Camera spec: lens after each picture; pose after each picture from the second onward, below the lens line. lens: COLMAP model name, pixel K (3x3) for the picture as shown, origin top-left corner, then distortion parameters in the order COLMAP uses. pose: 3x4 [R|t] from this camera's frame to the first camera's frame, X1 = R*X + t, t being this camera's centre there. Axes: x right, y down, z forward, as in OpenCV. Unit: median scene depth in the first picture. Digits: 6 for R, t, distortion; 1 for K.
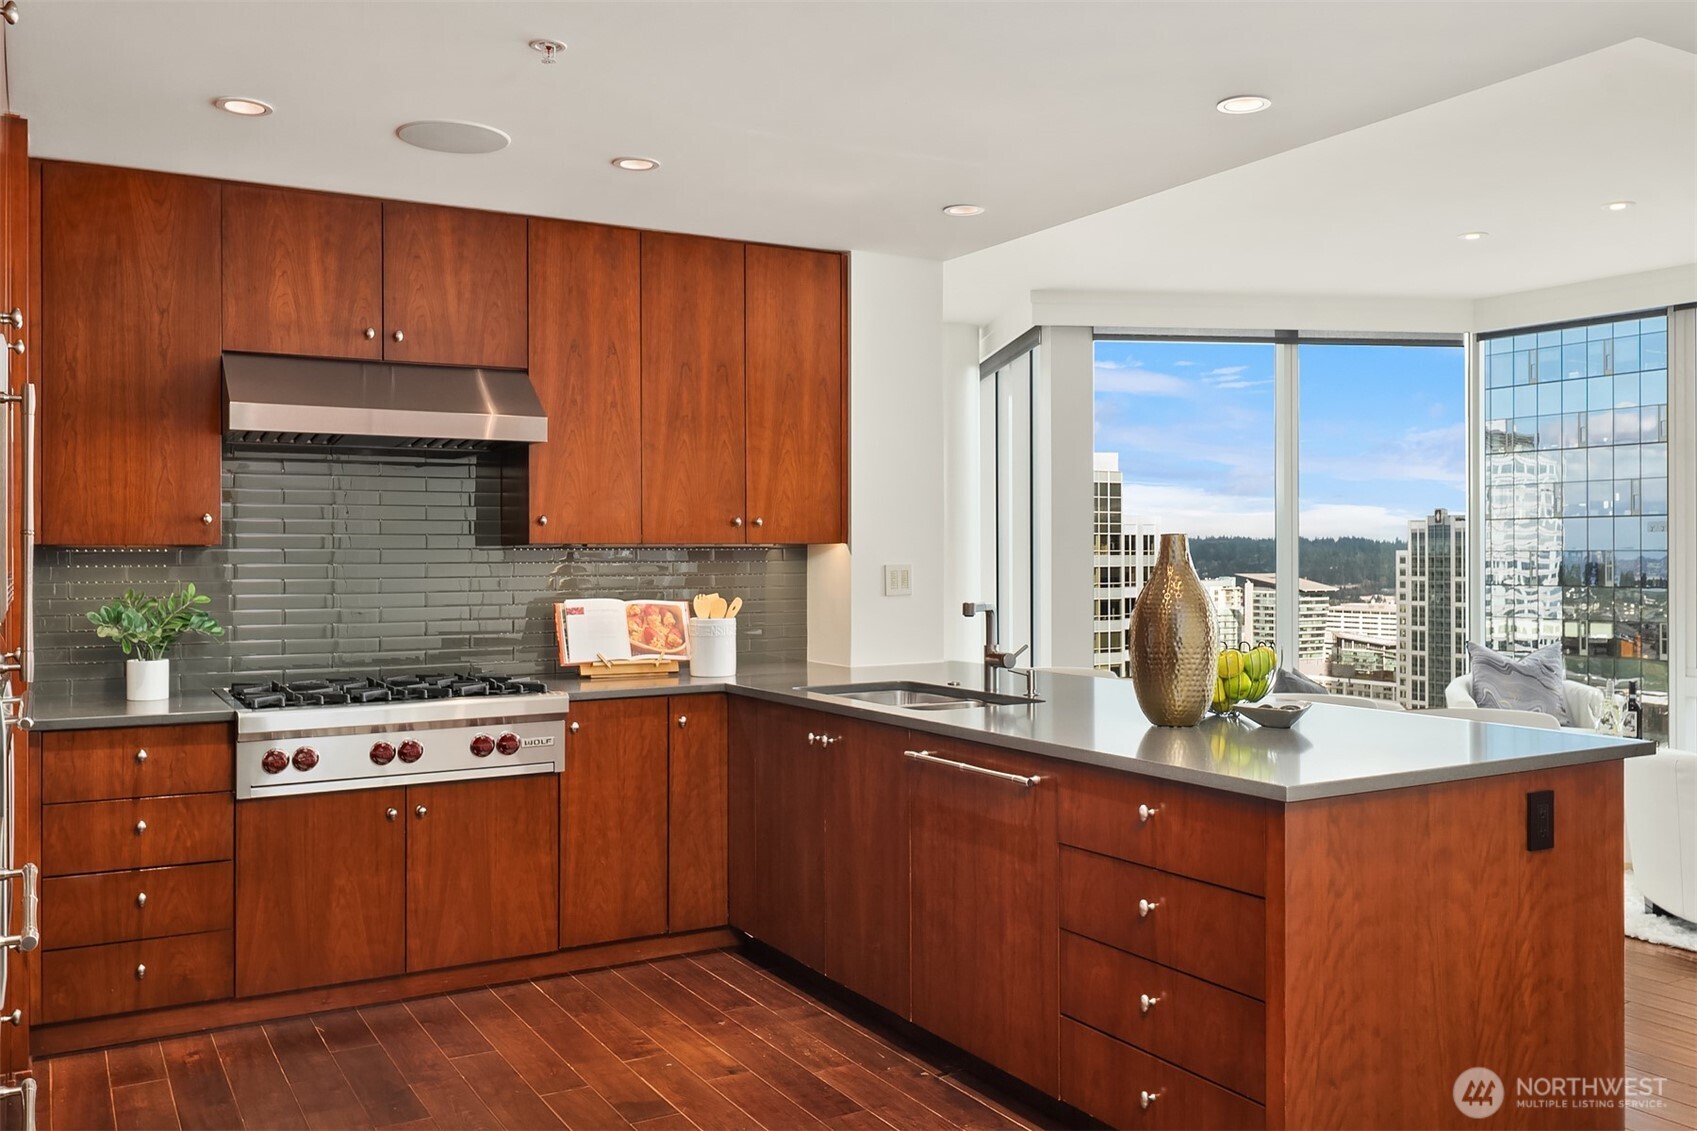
lens RADIAL K [[1416.9, 0, 851.0], [0, 1416.9, 564.5], [0, 0, 1]] dist [0.002668, 0.008523]
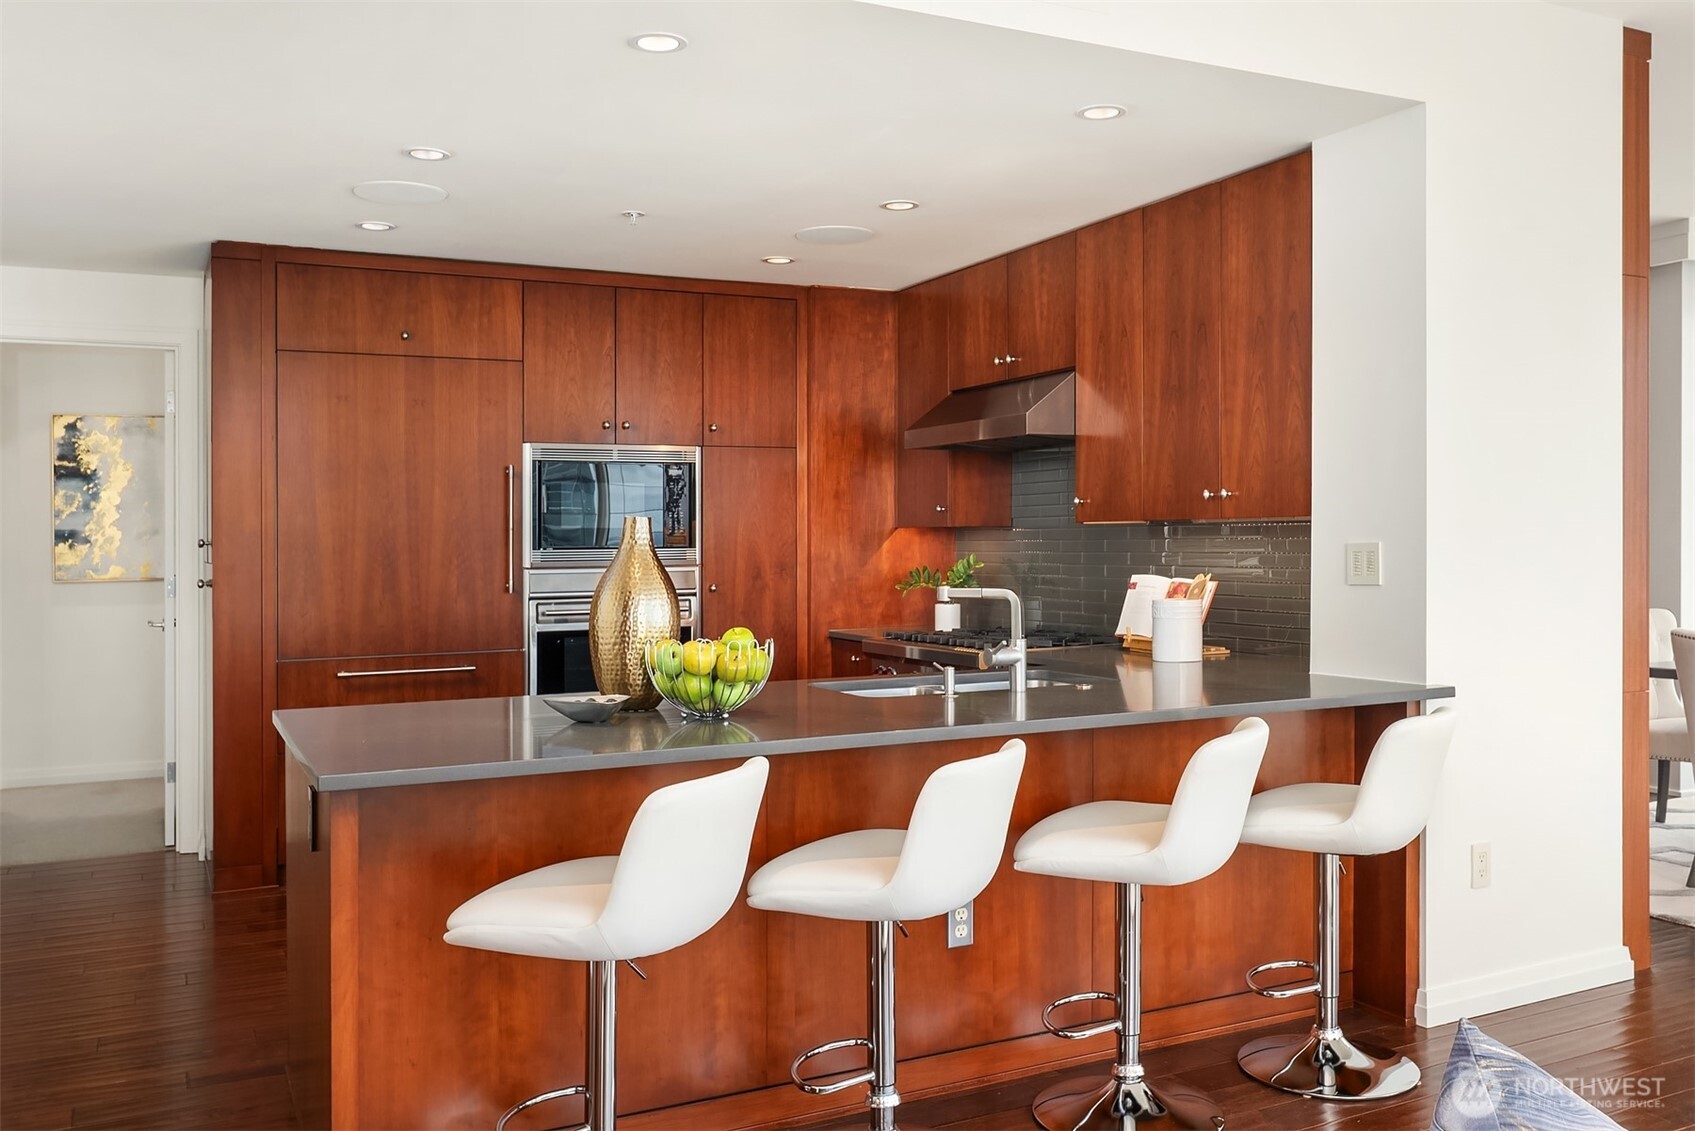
lens RADIAL K [[1415.2, 0, 849.1], [0, 1415.2, 549.9], [0, 0, 1]] dist [0.002668, 0.008523]
pose [[-0.068669, 0.010608, -0.997583, 0.825421], [-0.004960, 0.999927, 0.010974, -0.003613], [0.997627, 0.005702, -0.068611, 0.823445]]
